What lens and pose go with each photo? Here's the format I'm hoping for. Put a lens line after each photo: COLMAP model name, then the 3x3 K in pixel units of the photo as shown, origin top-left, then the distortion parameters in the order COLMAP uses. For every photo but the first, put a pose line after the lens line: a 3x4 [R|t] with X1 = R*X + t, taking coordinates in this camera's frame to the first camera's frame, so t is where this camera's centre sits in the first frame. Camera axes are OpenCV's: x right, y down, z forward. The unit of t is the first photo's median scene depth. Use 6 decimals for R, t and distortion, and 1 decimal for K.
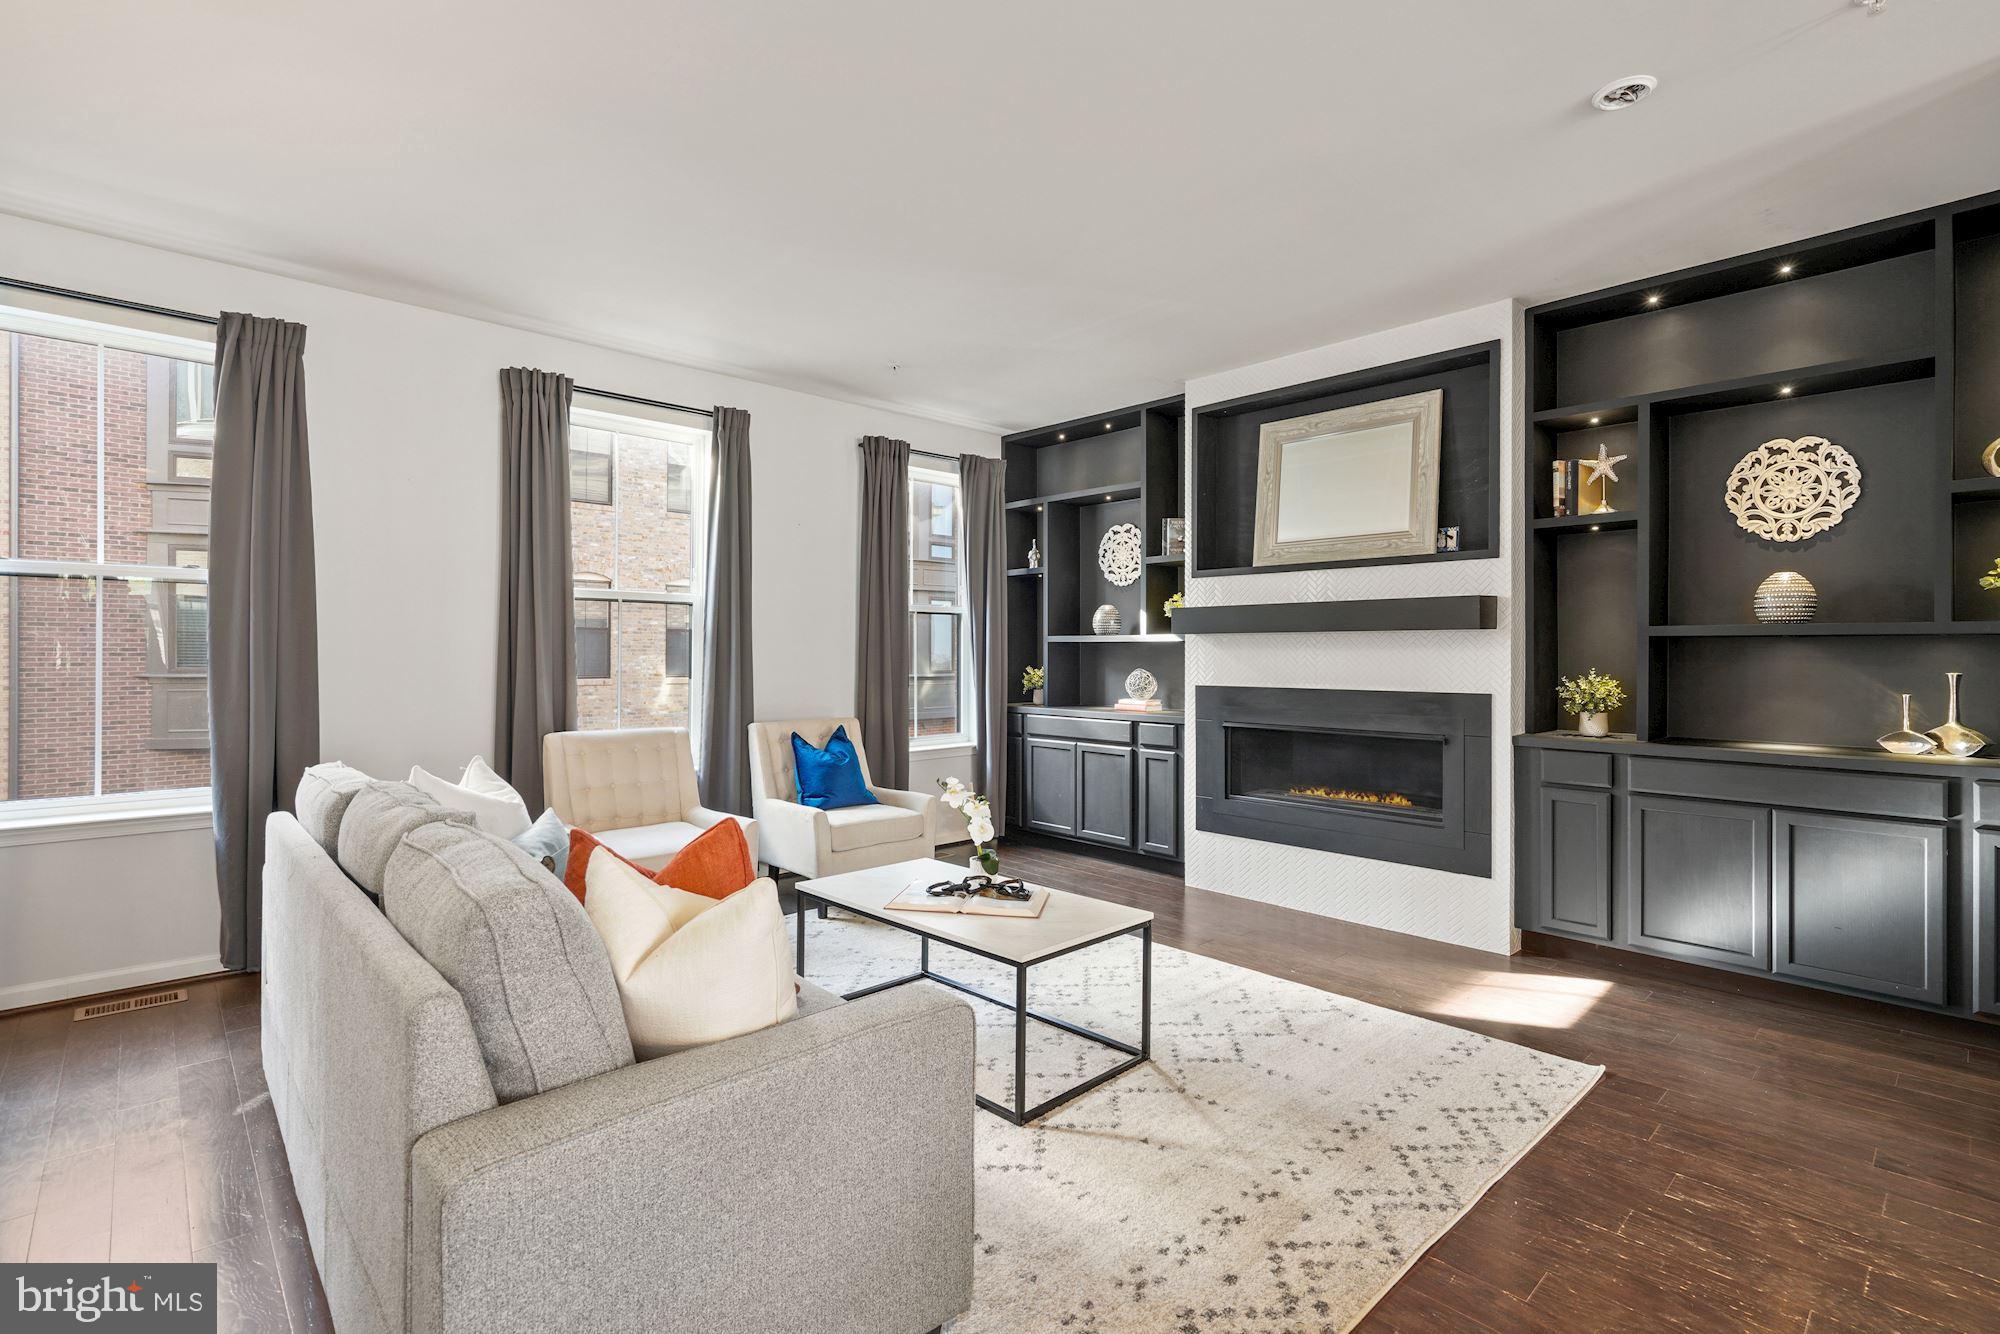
lens RADIAL K [[923.3, 0, 984.6], [0, 923.3, 652.8], [0, 0, 1]] dist [-0.009132, -0.000763]
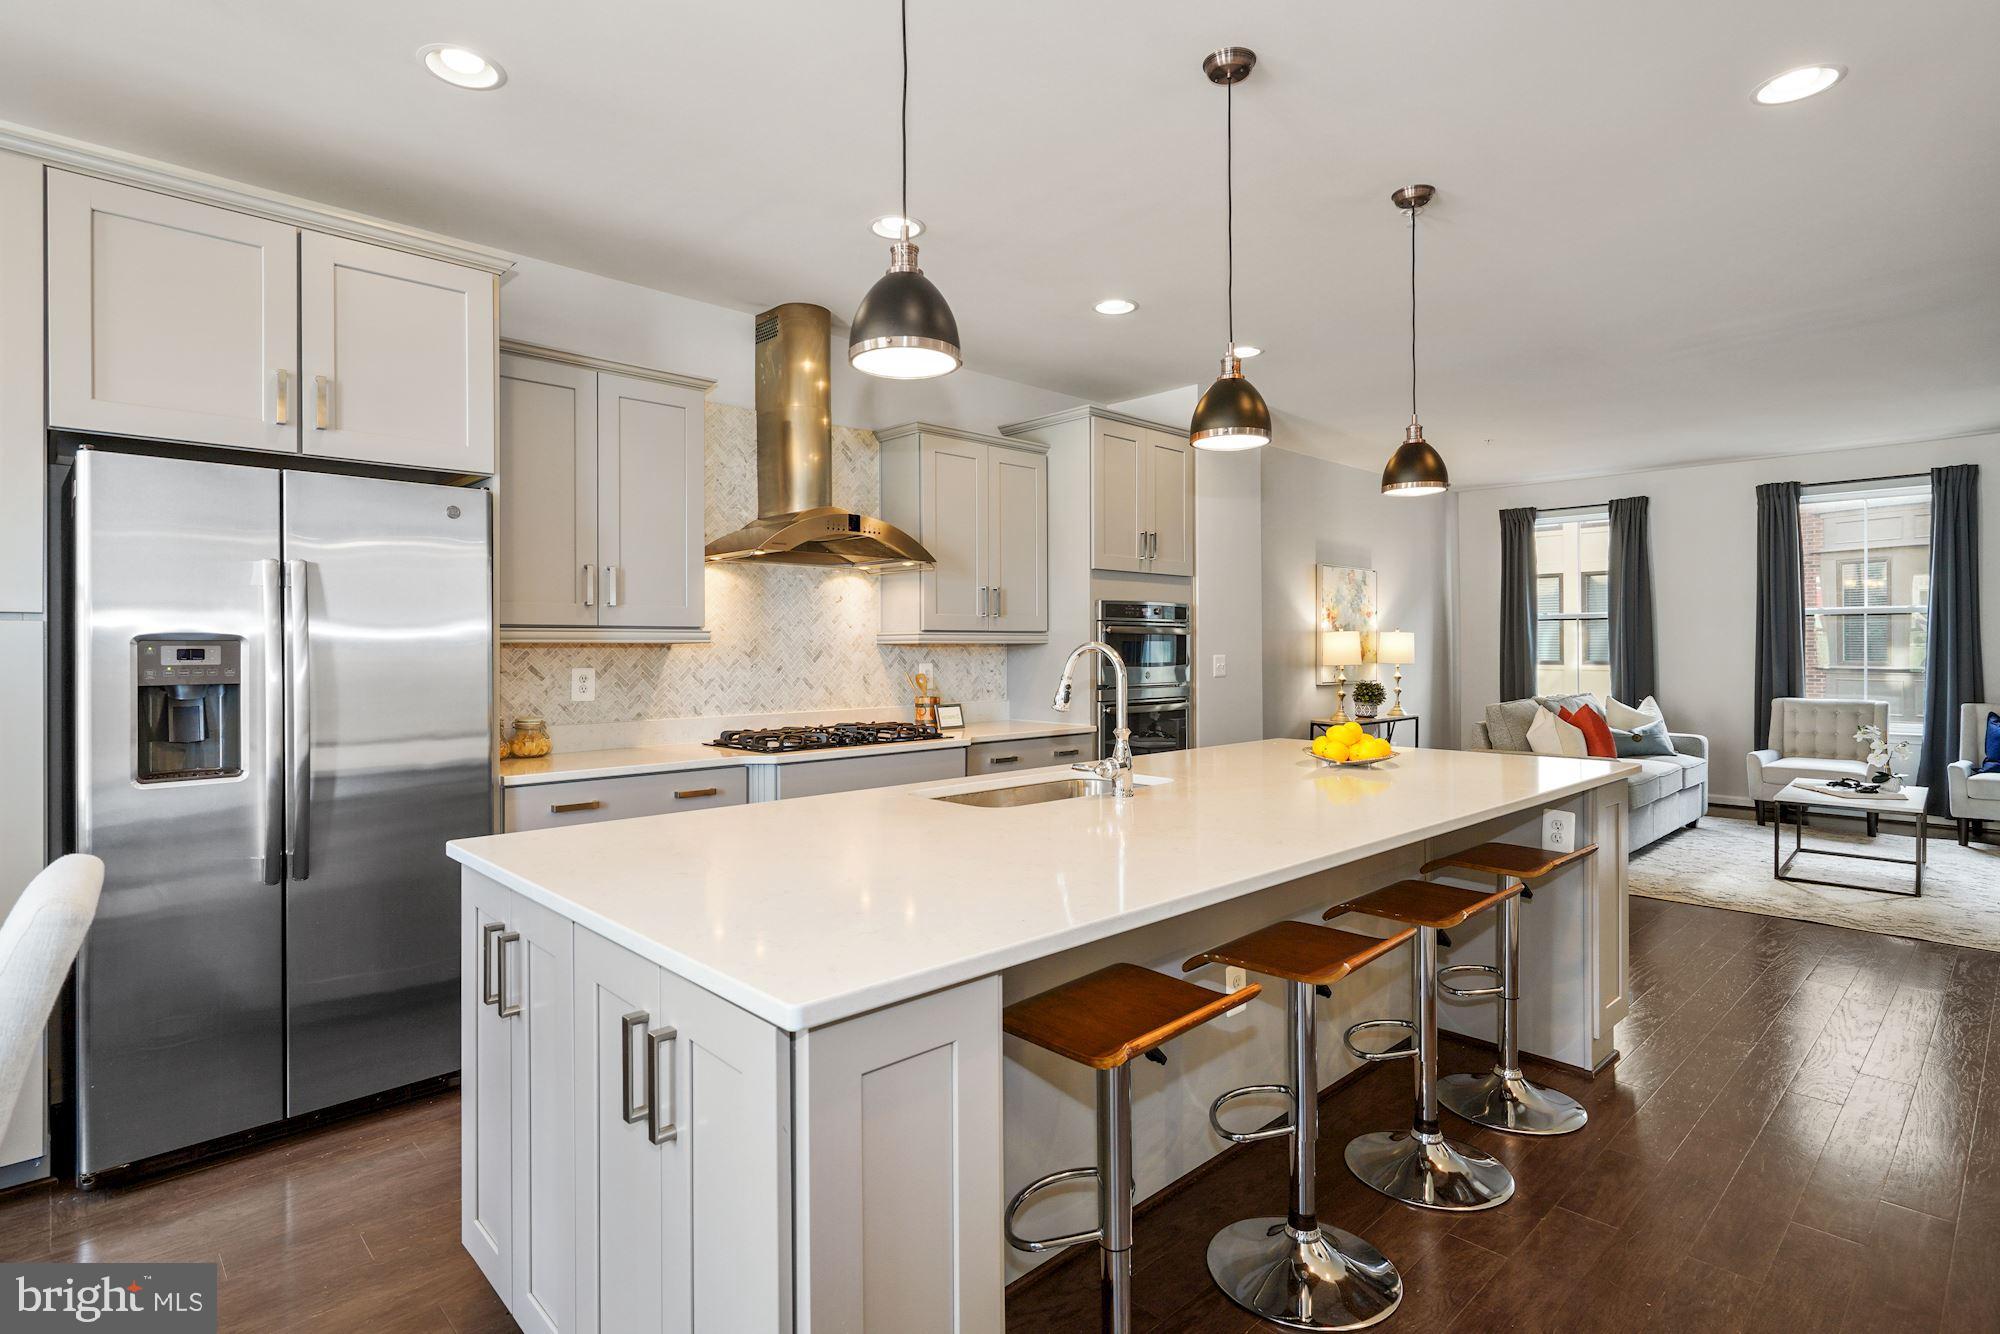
lens RADIAL K [[1006.9, 0, 980.4], [0, 1006.9, 648.0], [0, 0, 1]] dist [0.004327, 0.003141]
pose [[0.013029, -0.003149, -0.999910, 1.117742], [0.000135, 0.999995, -0.003147, 0.001341], [0.999915, -0.000094, 0.013029, -0.401745]]
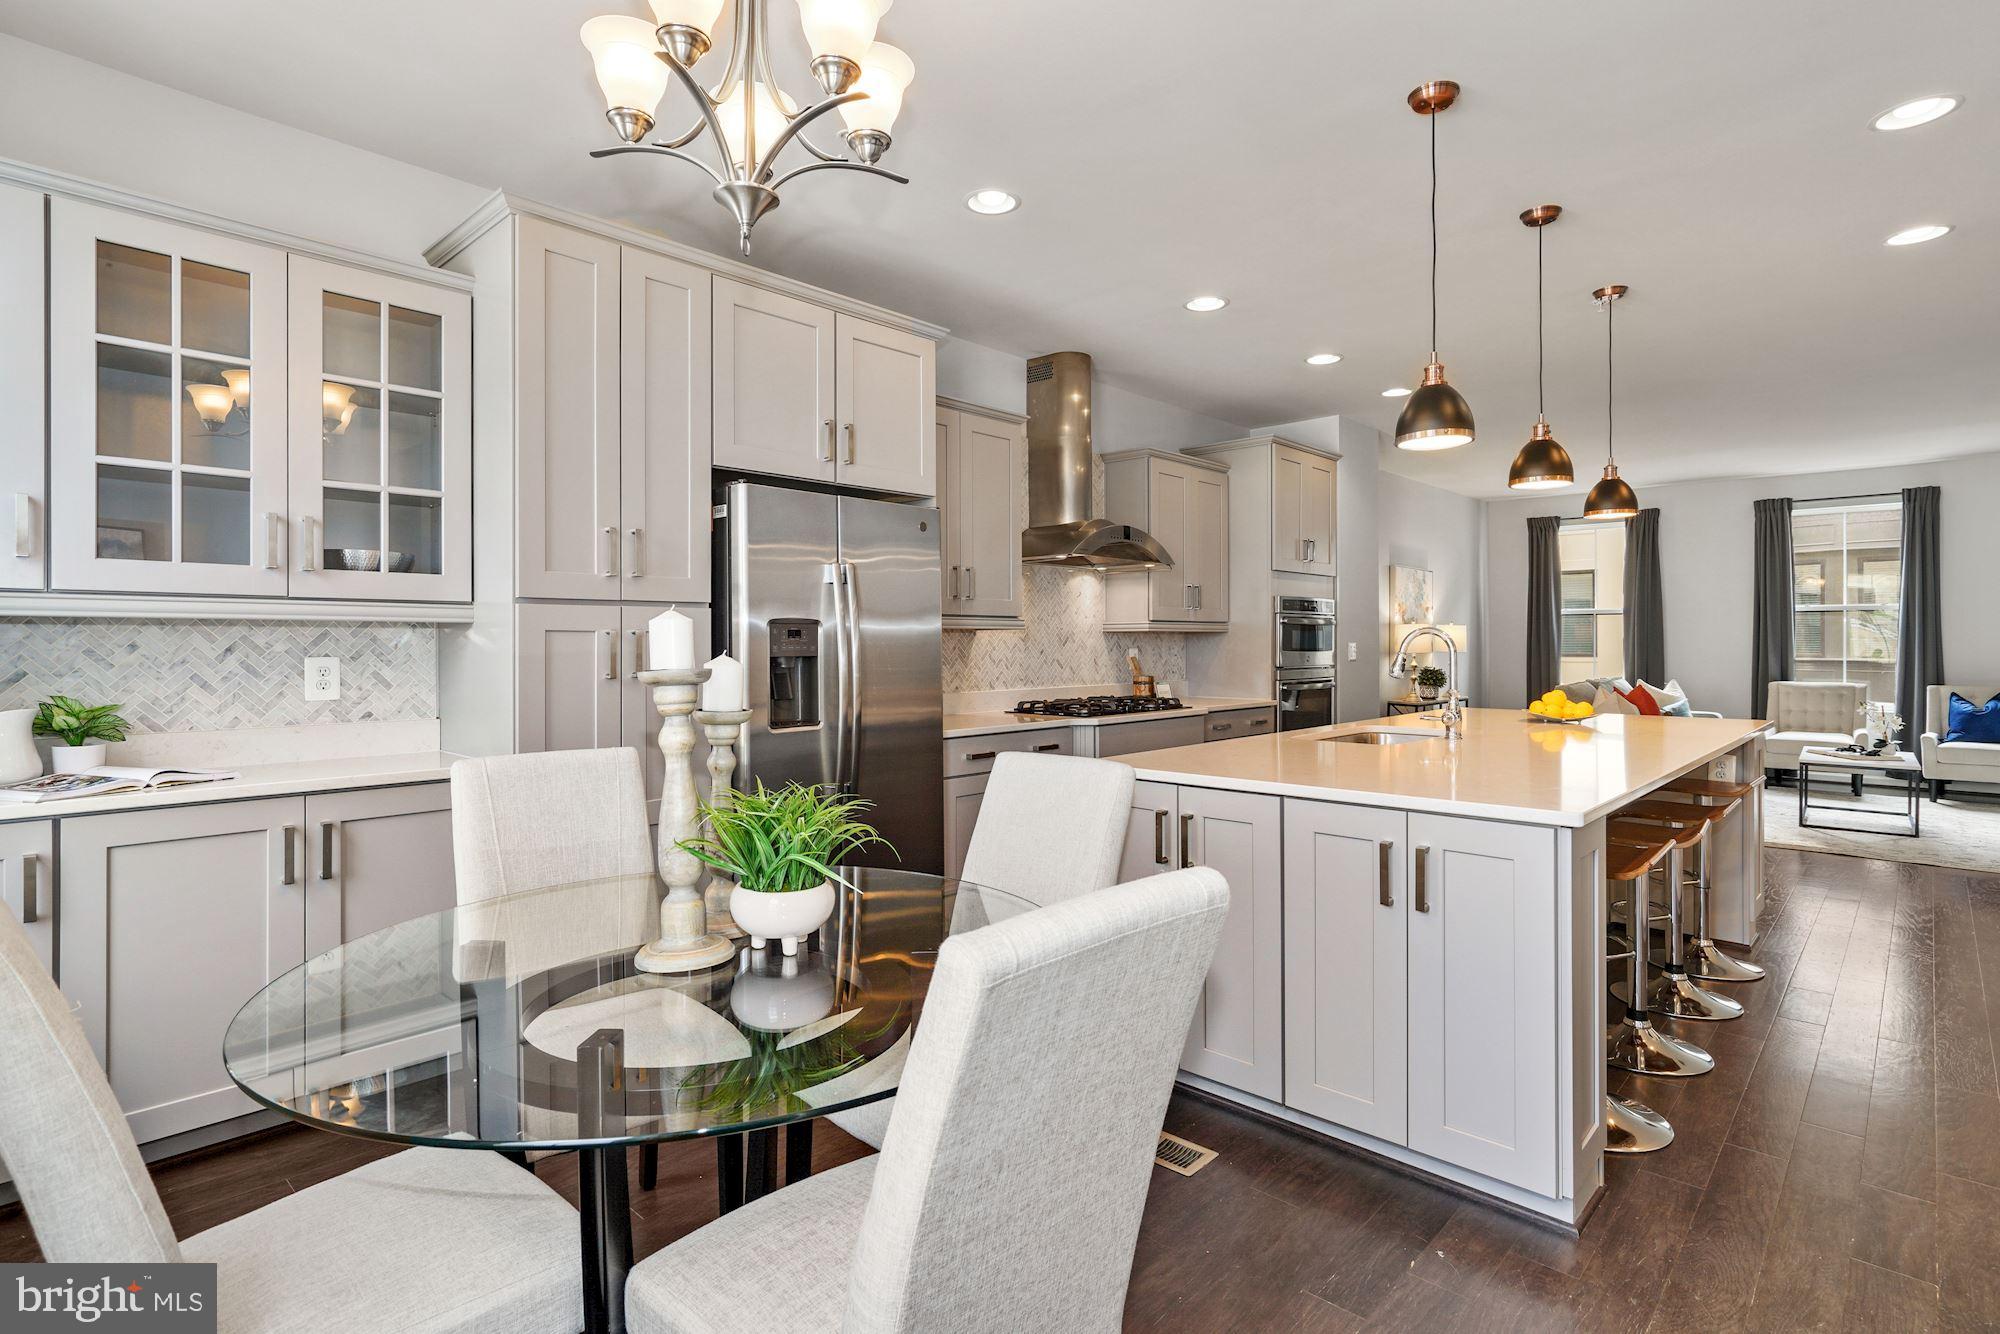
lens RADIAL K [[1006.9, 0, 978.2], [0, 1006.9, 643.2], [0, 0, 1]] dist [0.004327, 0.003141]
pose [[0.071848, -0.002465, -0.997413, 1.291323], [-0.001665, 0.999995, -0.002592, 0.010613], [0.997414, 0.001847, 0.071844, -0.710108]]
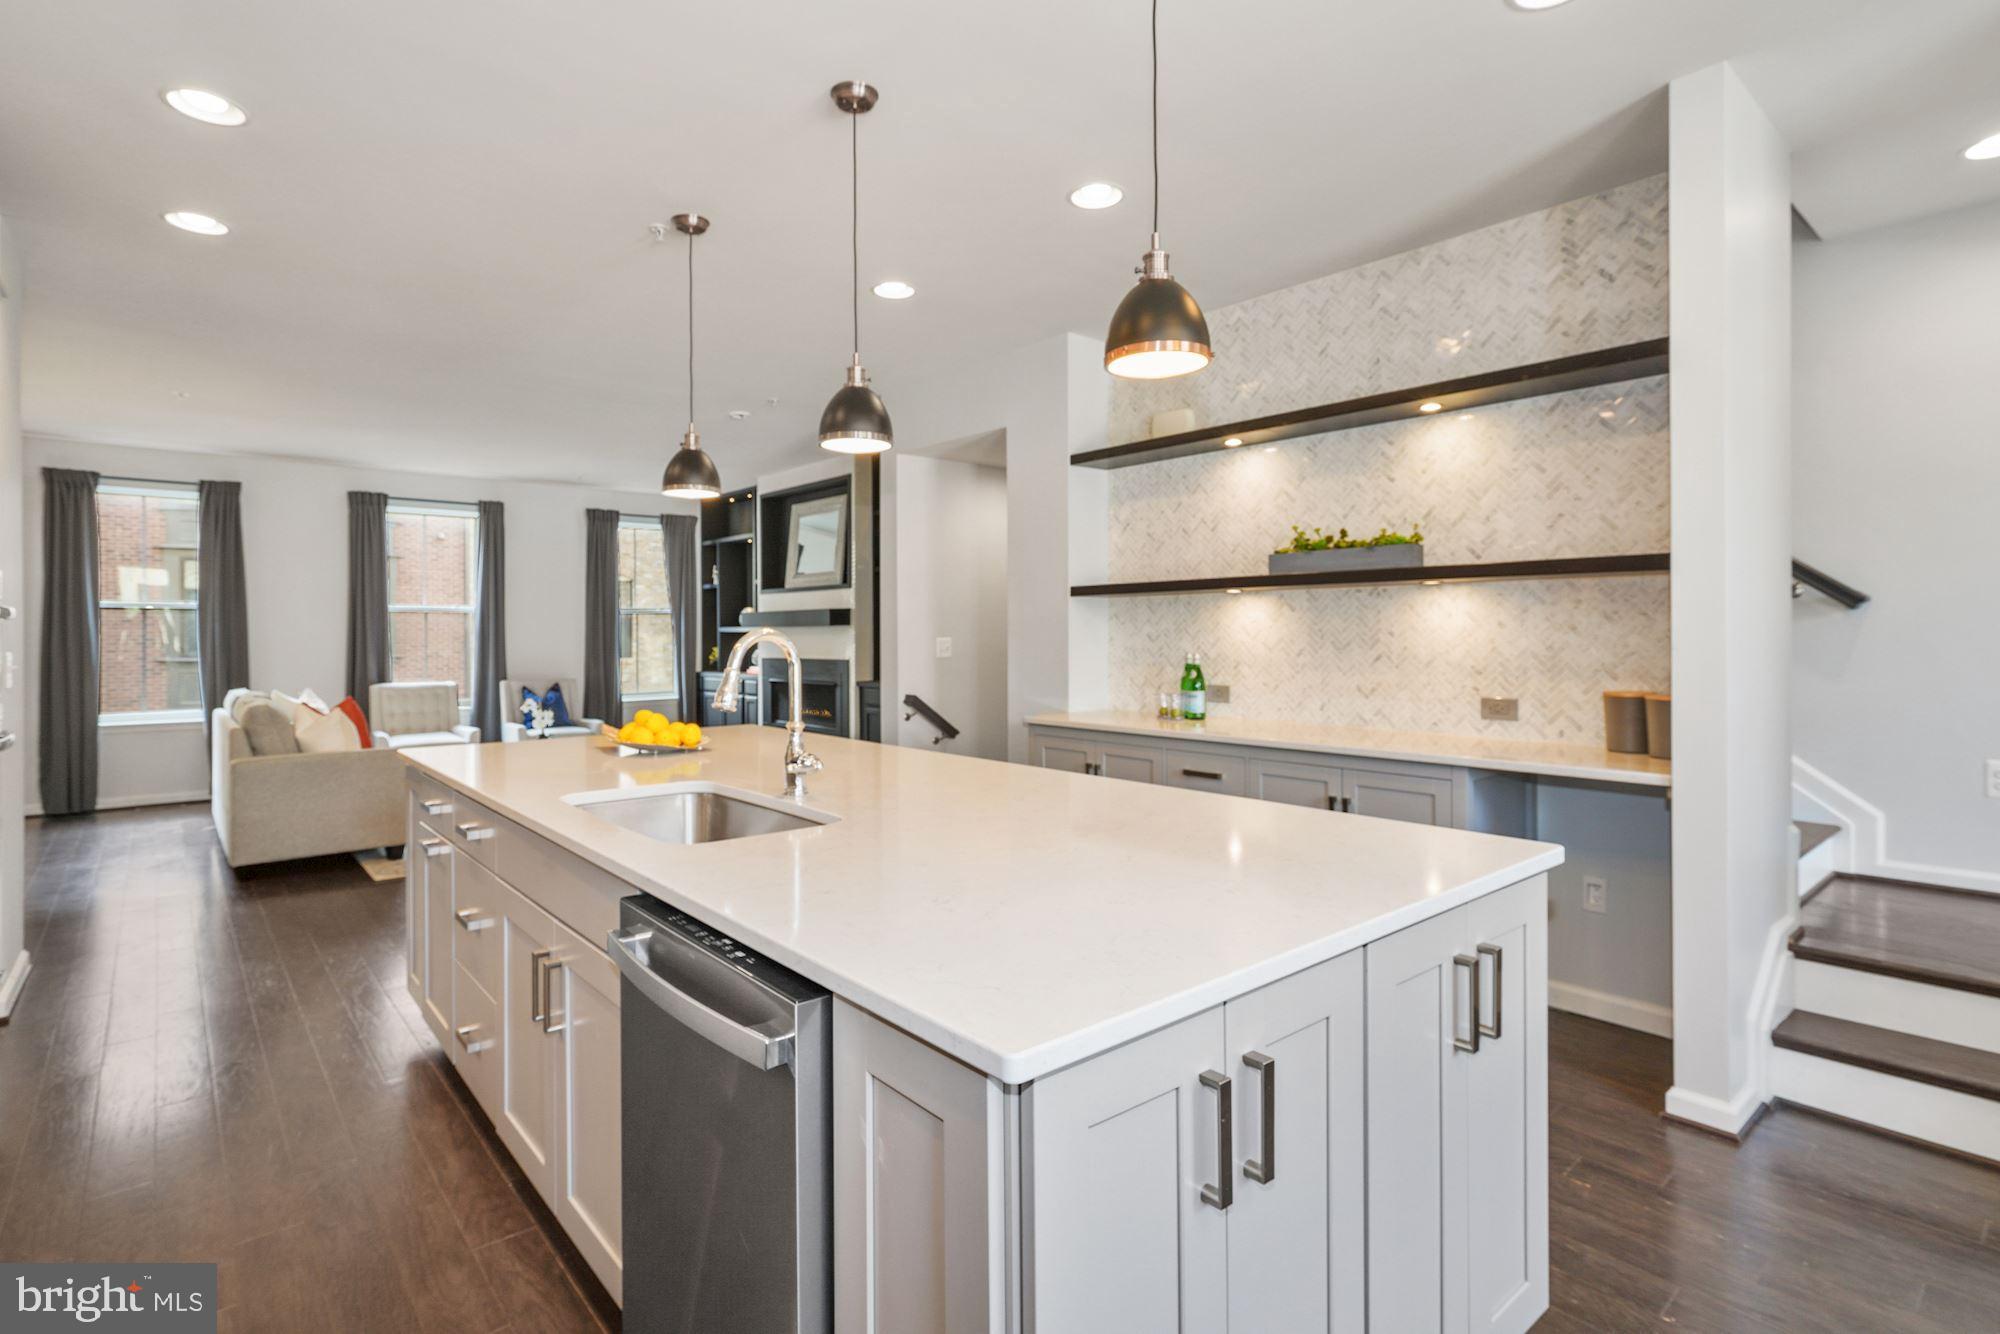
lens RADIAL K [[979.4, 0, 1014.5], [0, 979.4, 629.8], [0, 0, 1]] dist [-0.016931, -0.000781]
pose [[0.999724, -0.010113, -0.021200, 0.719451], [0.009999, 0.999935, -0.005476, -0.000501], [0.021254, 0.005263, 0.999760, -0.783469]]
